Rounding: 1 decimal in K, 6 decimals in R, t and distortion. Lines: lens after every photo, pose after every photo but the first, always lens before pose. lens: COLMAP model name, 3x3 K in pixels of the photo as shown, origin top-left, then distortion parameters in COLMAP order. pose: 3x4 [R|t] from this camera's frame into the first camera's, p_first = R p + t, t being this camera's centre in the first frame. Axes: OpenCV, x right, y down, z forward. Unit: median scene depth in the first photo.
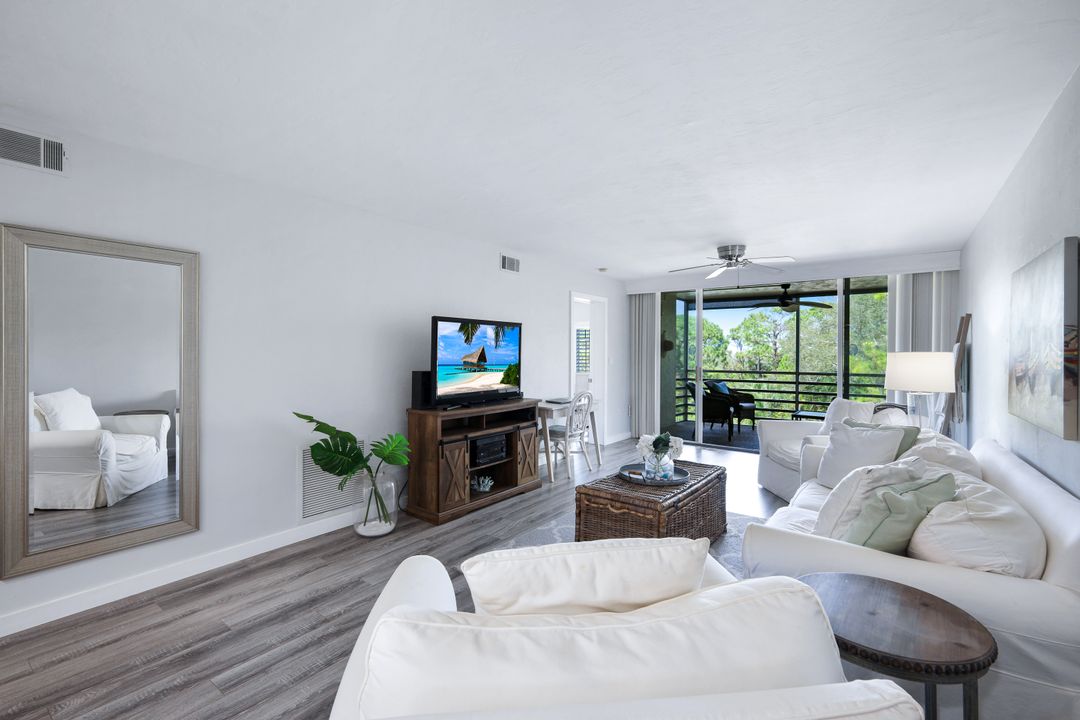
lens RADIAL K [[482.8, 0, 540.1], [0, 482.8, 363.2], [0, 0, 1]] dist [-0.002397, 0.000689]
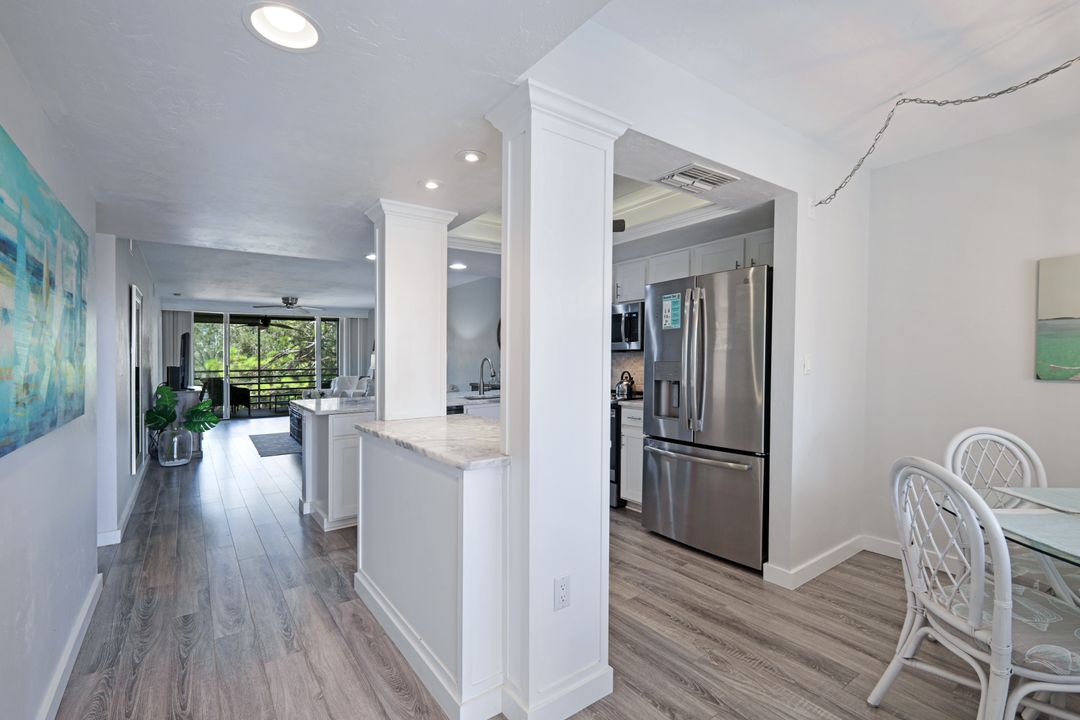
lens RADIAL K [[482.8, 0, 532.6], [0, 482.8, 381.7], [0, 0, 1]] dist [-0.002397, 0.000689]
pose [[0.314799, -0.056680, 0.947465, -0.904912], [0.031925, 0.998283, 0.049113, 0.014150], [-0.948621, 0.014787, 0.316068, -0.381085]]
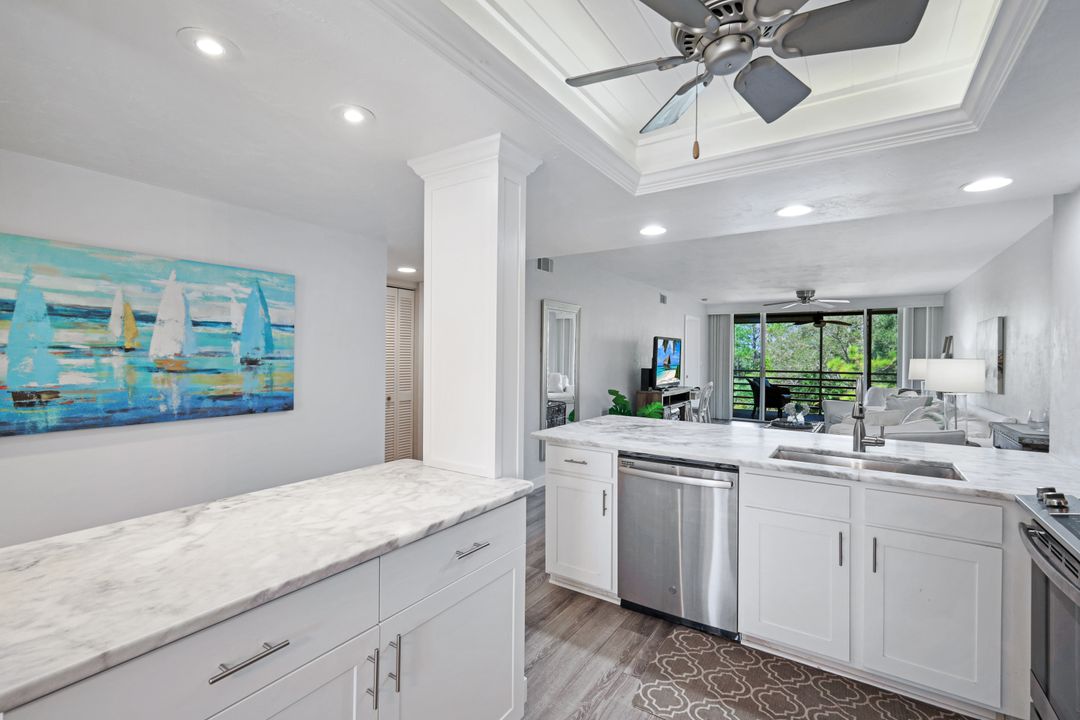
lens RADIAL K [[482.8, 0, 547.6], [0, 482.8, 363.5], [0, 0, 1]] dist [-0.002397, 0.000689]
pose [[0.998449, 0.002476, 0.055626, -0.448931], [-0.002355, 0.999995, -0.002249, 0.001059], [-0.055631, 0.002115, 0.998449, -0.442125]]
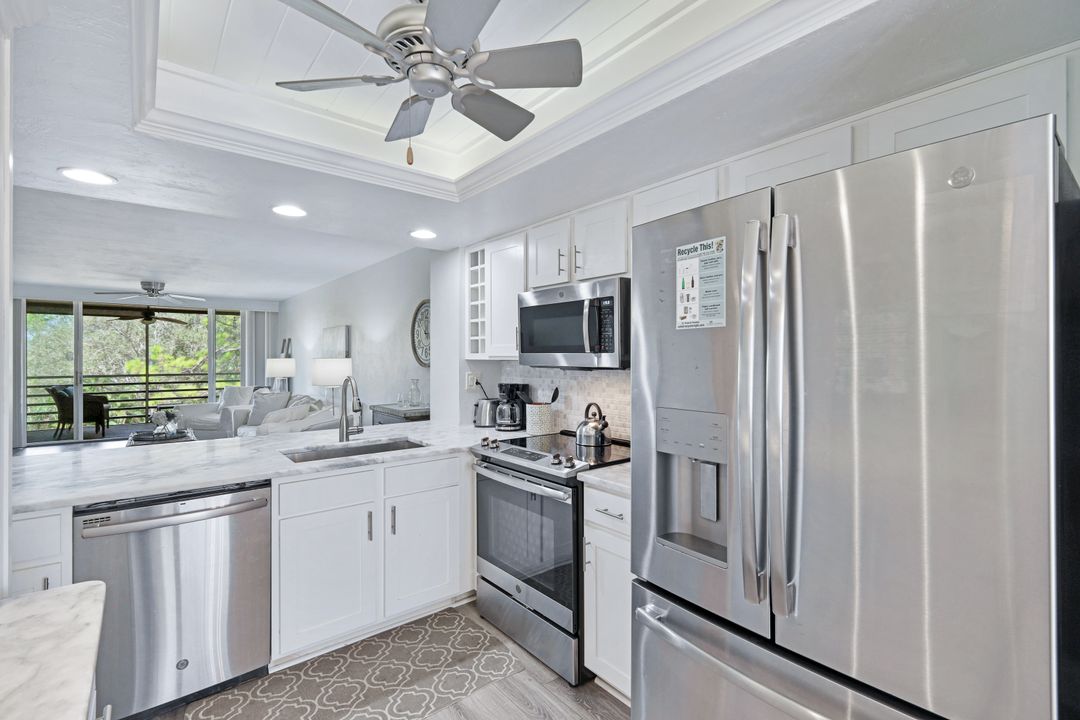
lens RADIAL K [[482.8, 0, 545.5], [0, 482.8, 363.4], [0, 0, 1]] dist [-0.002397, 0.000689]
pose [[0.239605, -0.018548, 0.970693, -0.567566], [0.023124, 0.999643, 0.013394, -0.002329], [-0.970595, 0.019237, 0.239948, -0.343539]]
